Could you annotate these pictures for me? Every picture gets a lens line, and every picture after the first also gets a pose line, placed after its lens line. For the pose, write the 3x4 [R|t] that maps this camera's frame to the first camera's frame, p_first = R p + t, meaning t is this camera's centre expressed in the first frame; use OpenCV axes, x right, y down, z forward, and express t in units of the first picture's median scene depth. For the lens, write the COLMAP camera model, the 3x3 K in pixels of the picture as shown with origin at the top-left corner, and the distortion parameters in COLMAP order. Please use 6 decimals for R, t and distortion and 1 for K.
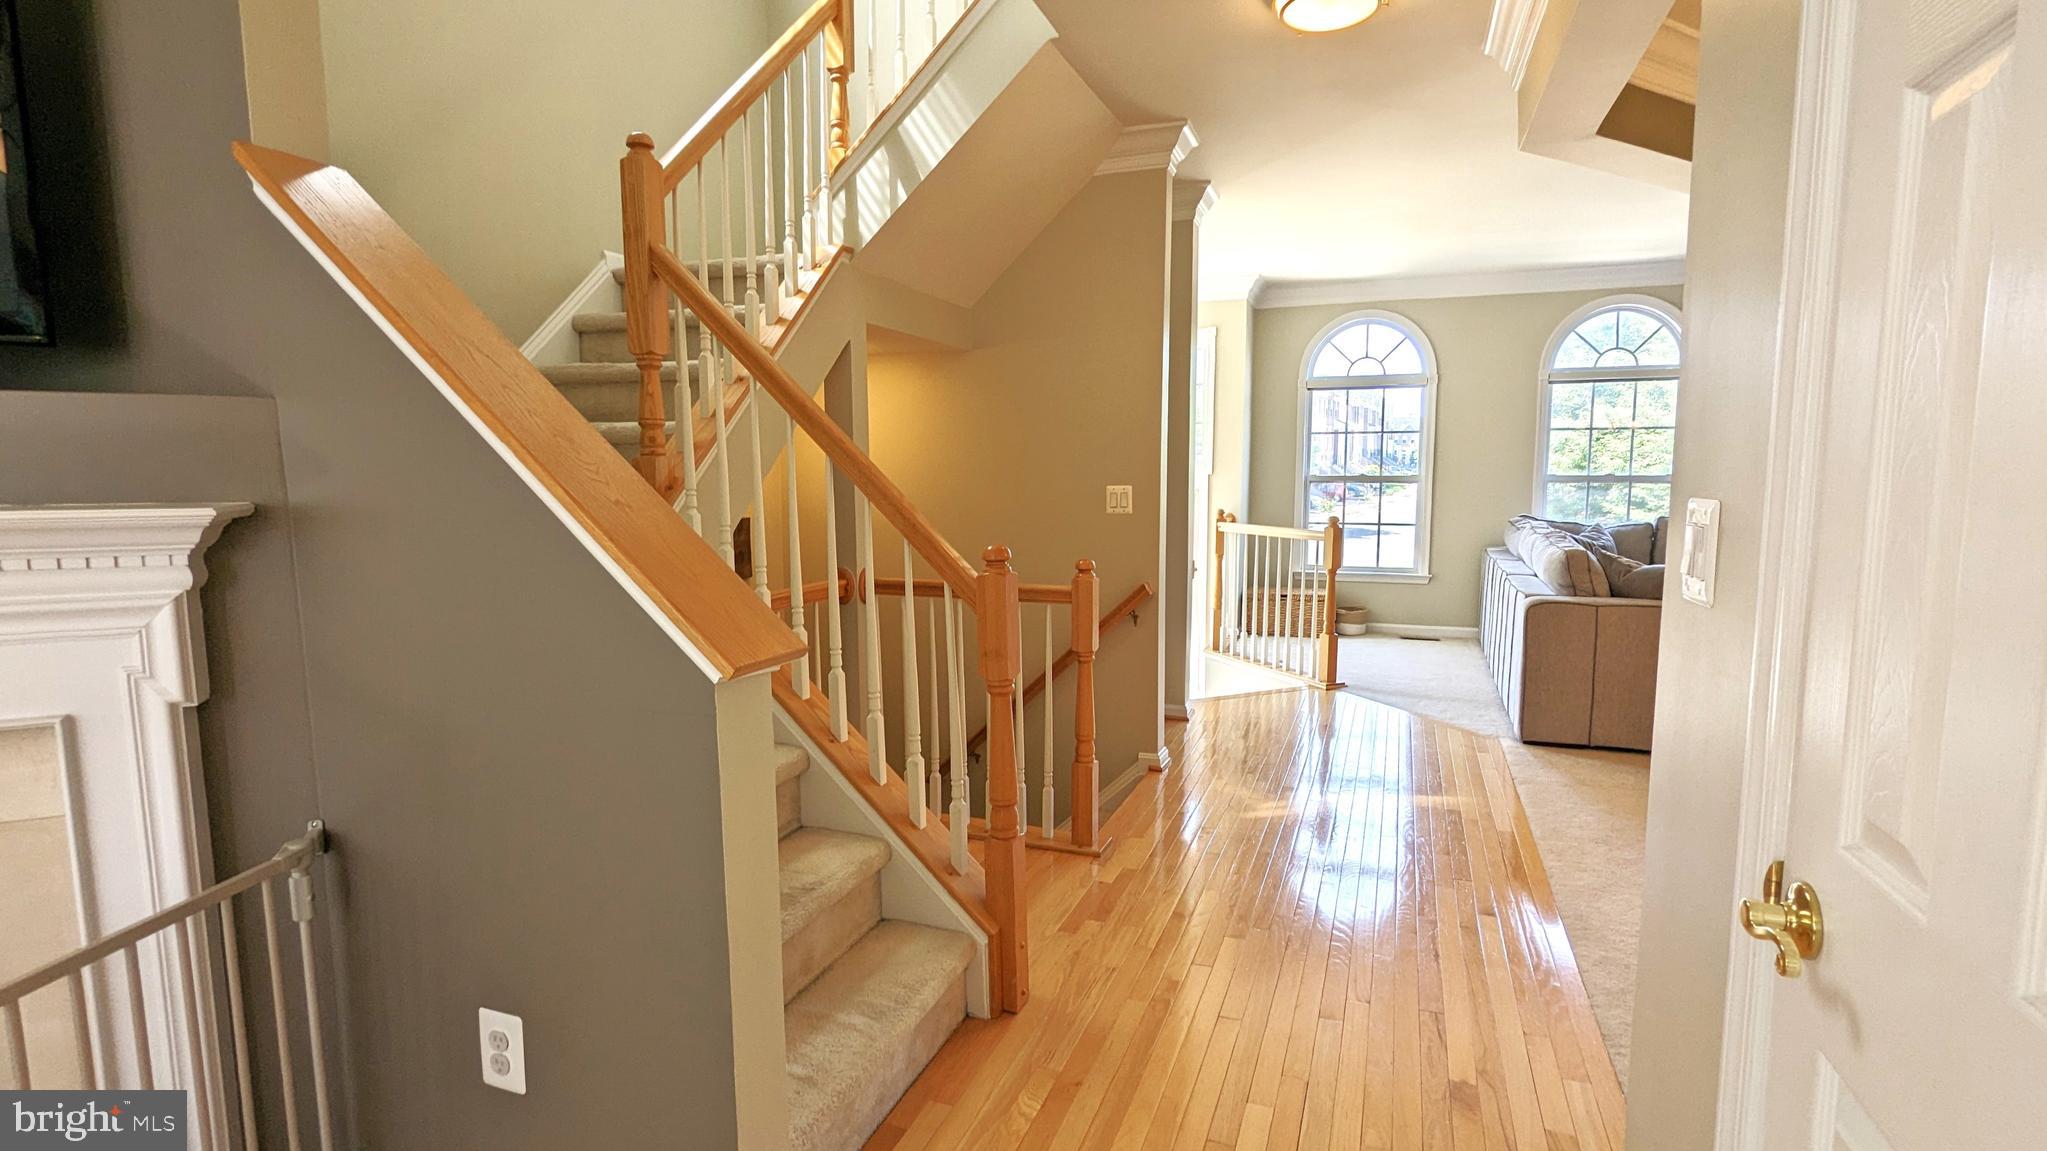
lens RADIAL K [[969.9, 0, 1022.4], [0, 969.9, 574.8], [0, 0, 1]] dist [-0.006201, 0.005009]
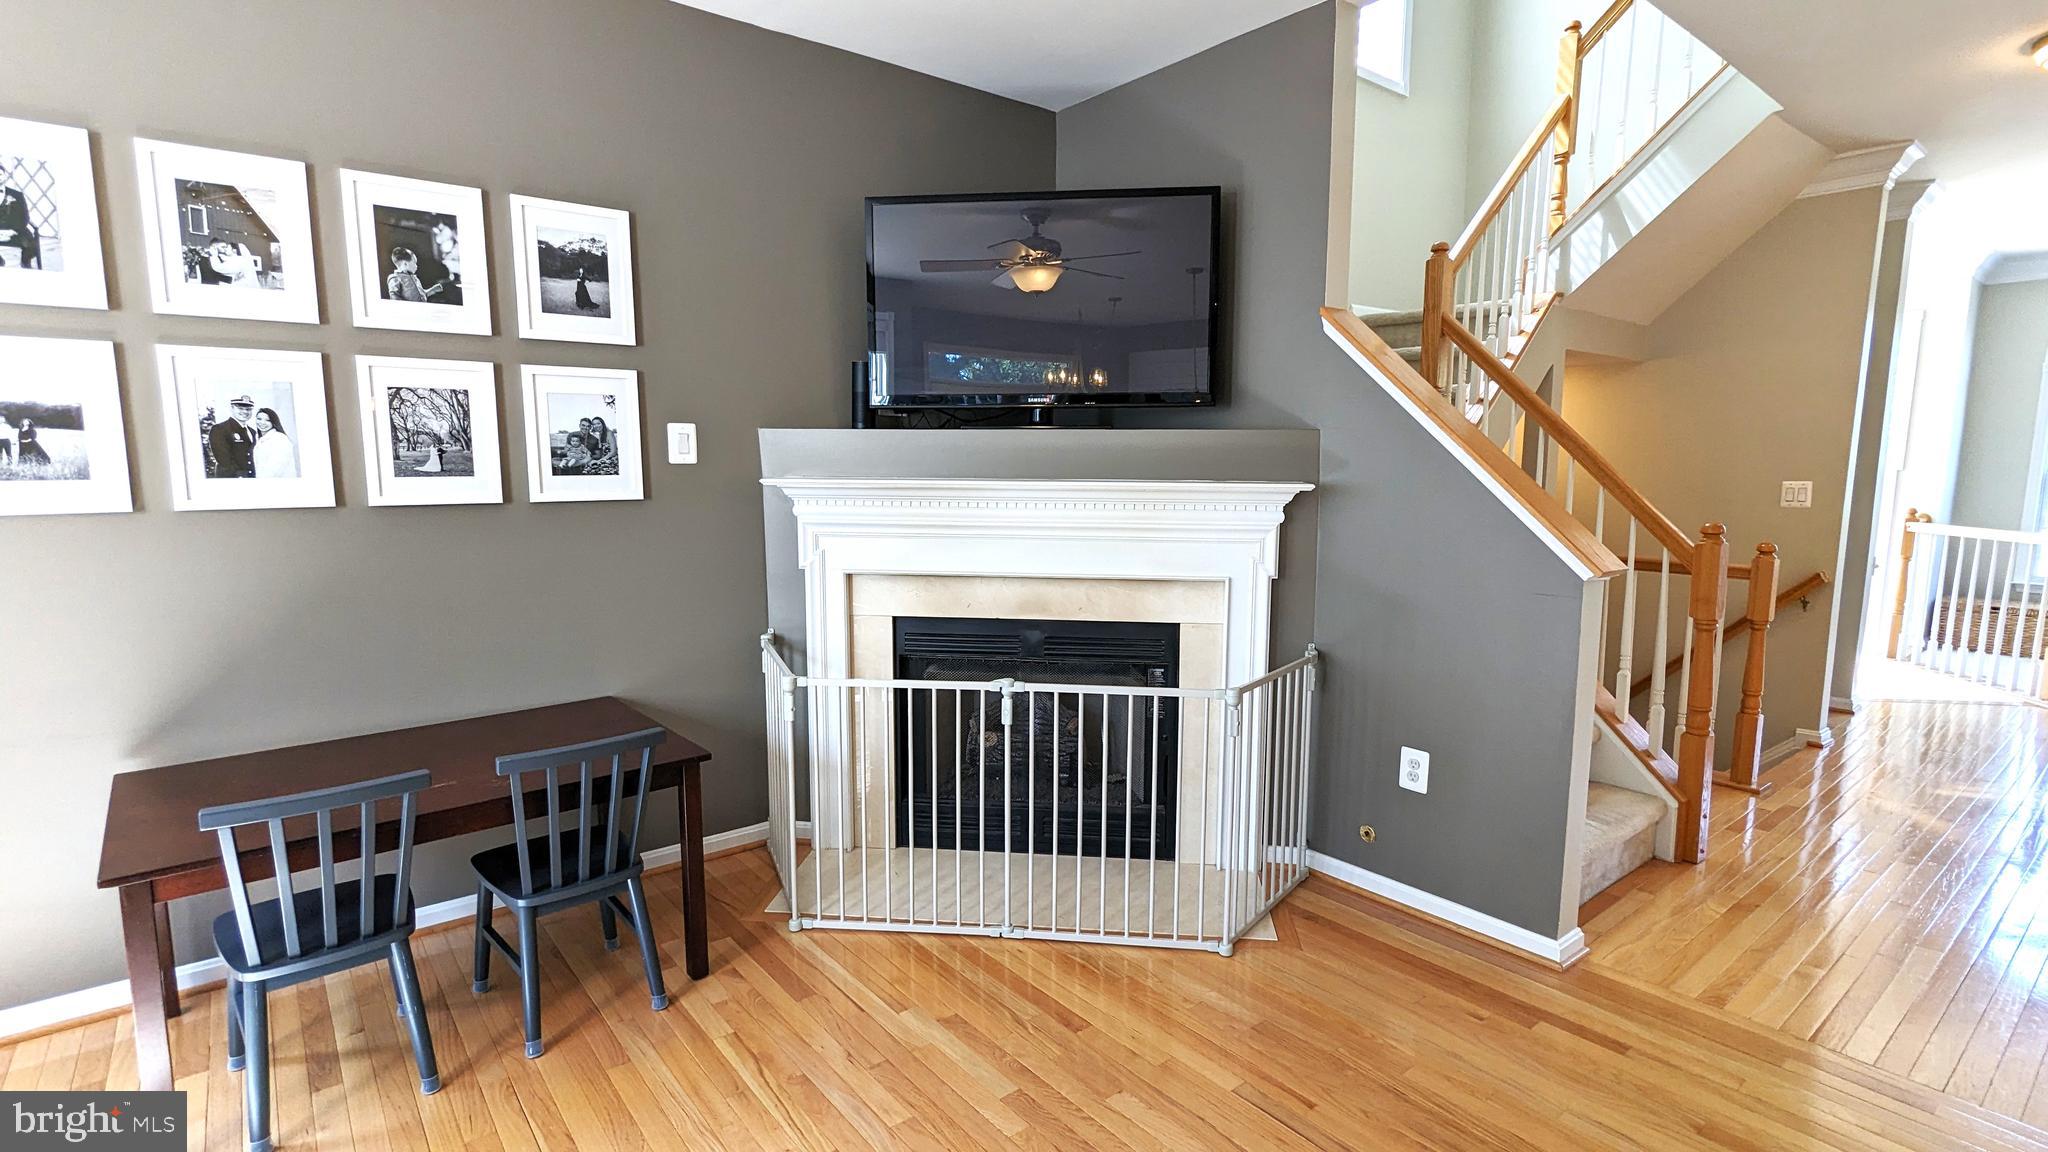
lens RADIAL K [[970.4, 0, 1032.8], [0, 970.4, 581.9], [0, 0, 1]] dist [-0.006201, 0.005009]
pose [[0.863916, 0.071402, -0.498548, -0.114587], [-0.061666, 0.997448, 0.035996, 0.043005], [0.499846, -0.000354, 0.866114, -0.465778]]
